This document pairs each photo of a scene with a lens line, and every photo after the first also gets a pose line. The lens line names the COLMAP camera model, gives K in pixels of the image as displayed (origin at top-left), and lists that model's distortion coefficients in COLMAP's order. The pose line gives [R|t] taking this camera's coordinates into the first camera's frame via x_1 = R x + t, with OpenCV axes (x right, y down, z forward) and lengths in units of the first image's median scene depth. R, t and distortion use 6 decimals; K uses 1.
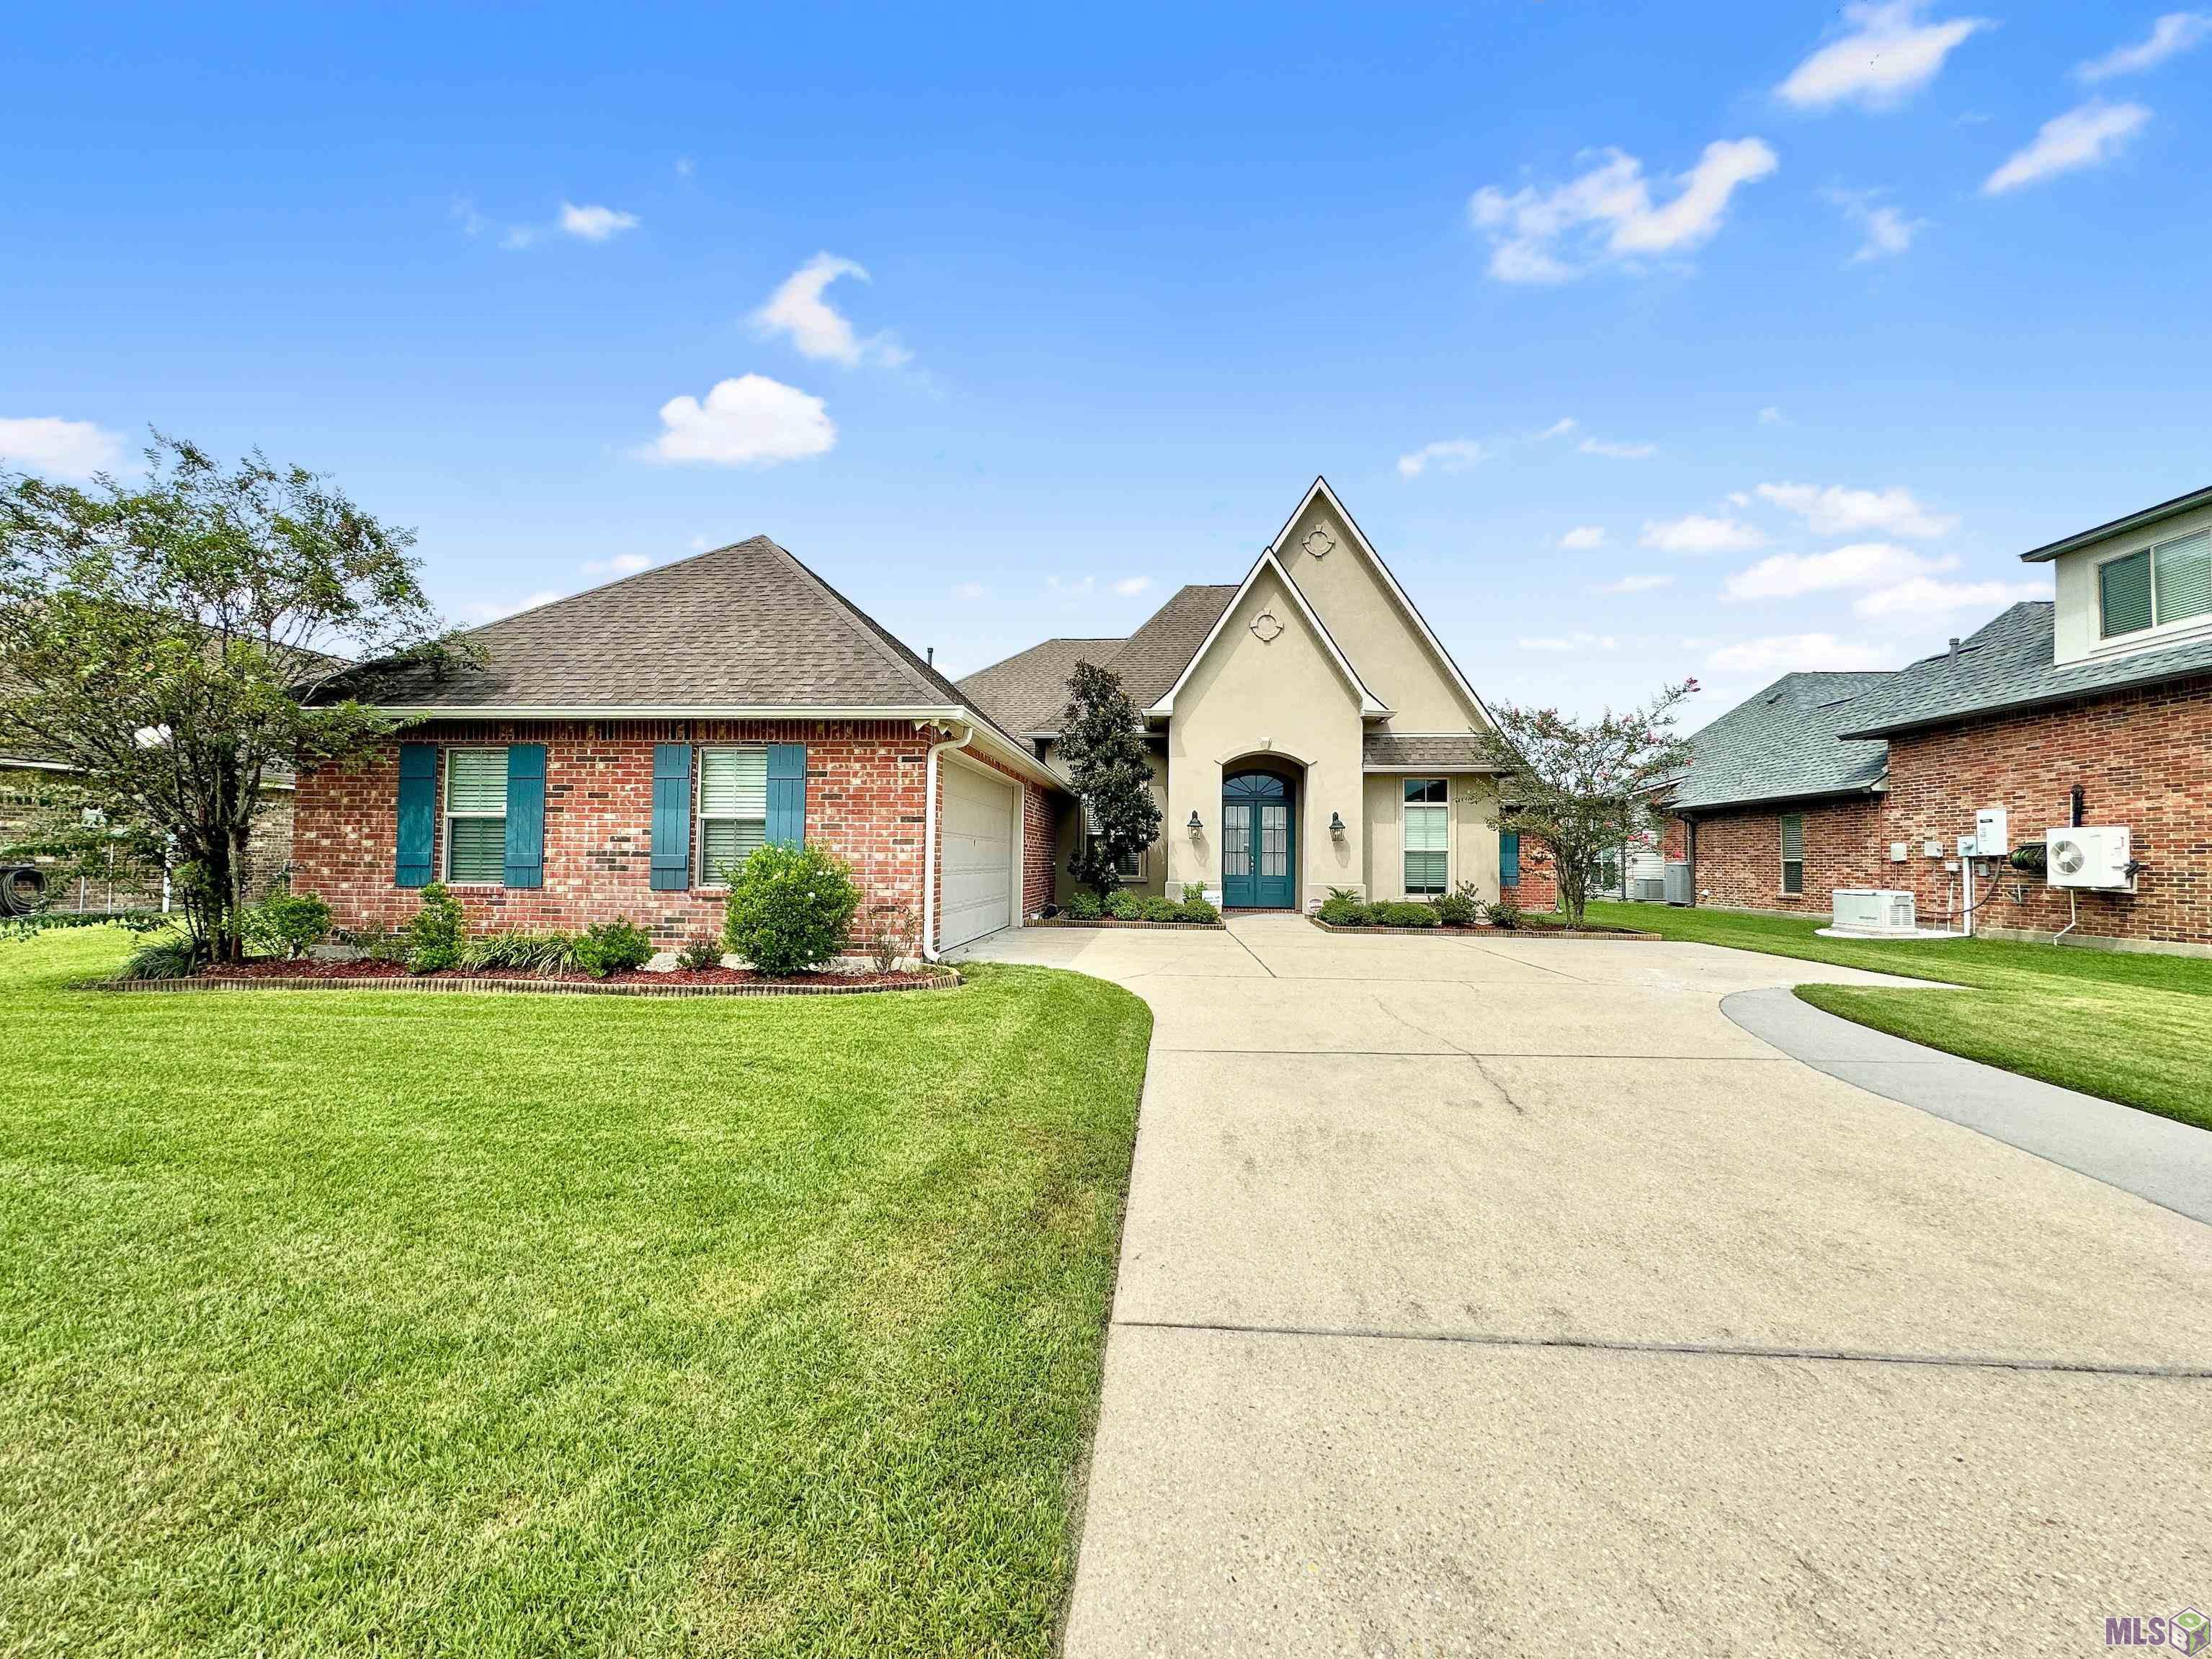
lens RADIAL K [[885.5, 0, 1111.4], [0, 885.5, 835.0], [0, 0, 1]] dist [-0.002658, 0.000536]
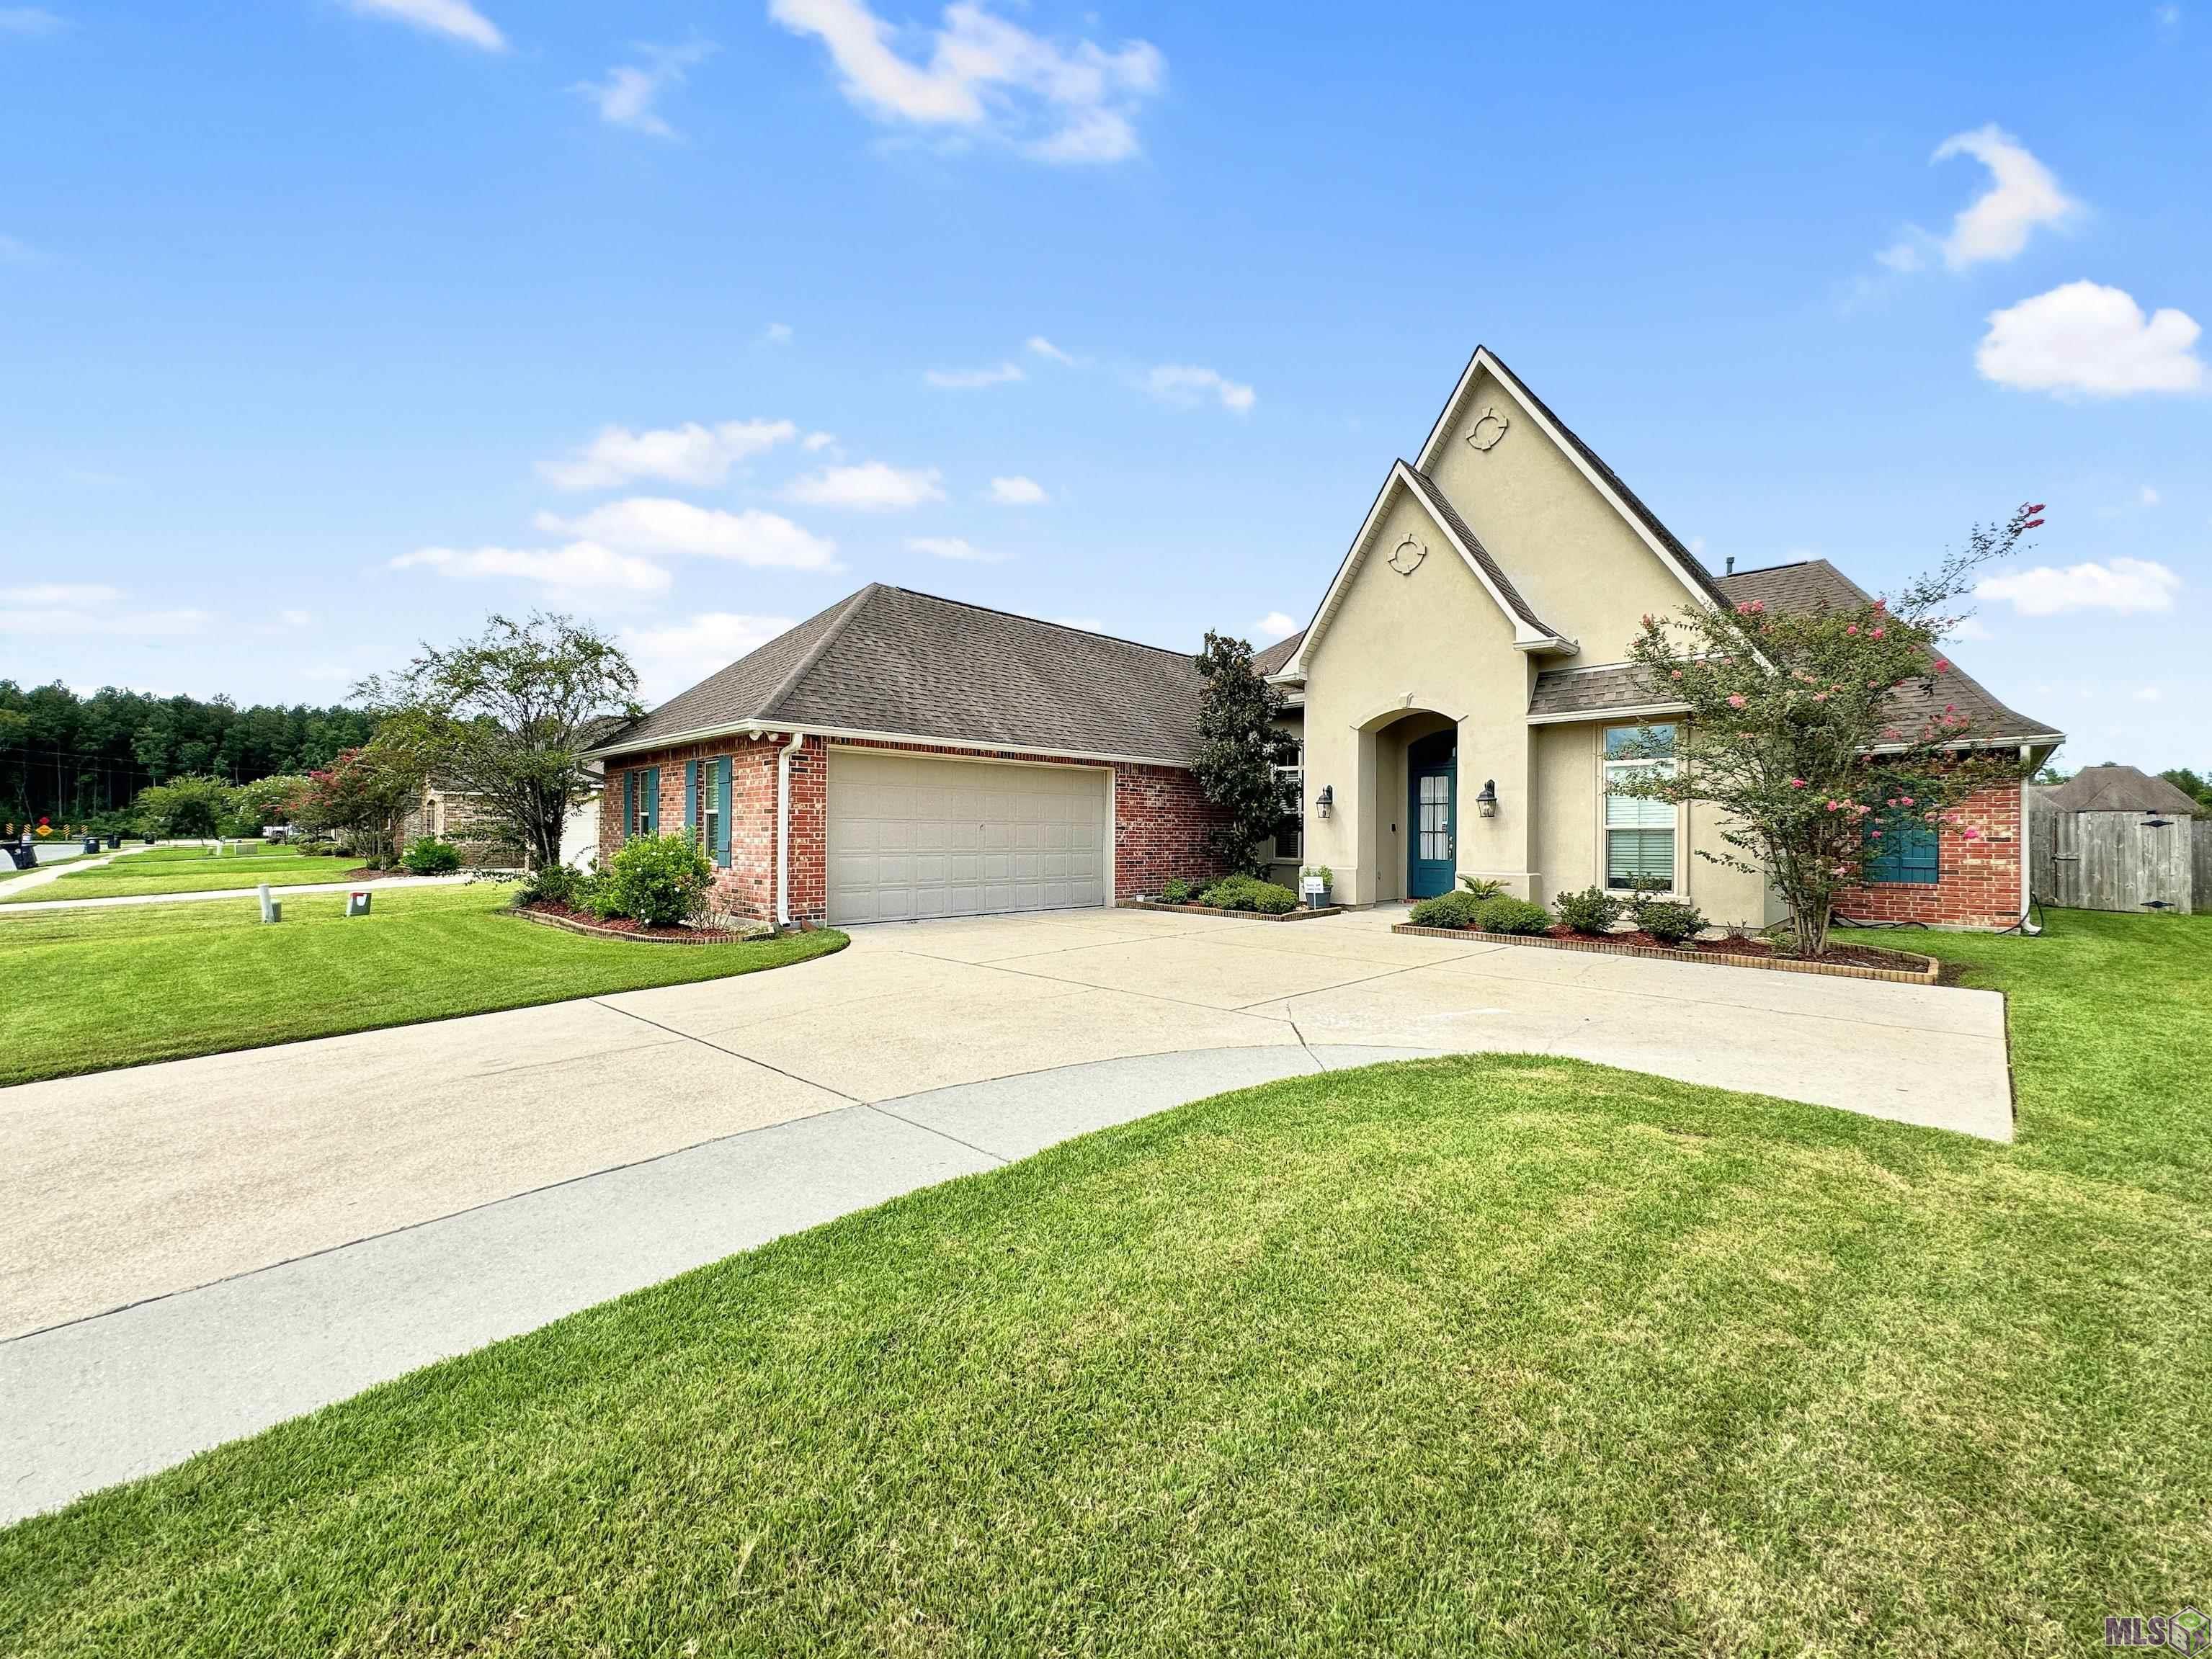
lens RADIAL K [[885.5, 0, 1097.1], [0, 885.5, 831.9], [0, 0, 1]] dist [-0.002658, 0.000536]
pose [[0.755388, -0.008038, -0.655228, 0.495546], [0.021269, 0.999699, 0.012257, 0.003249], [0.654932, -0.023195, 0.755332, 0.188625]]
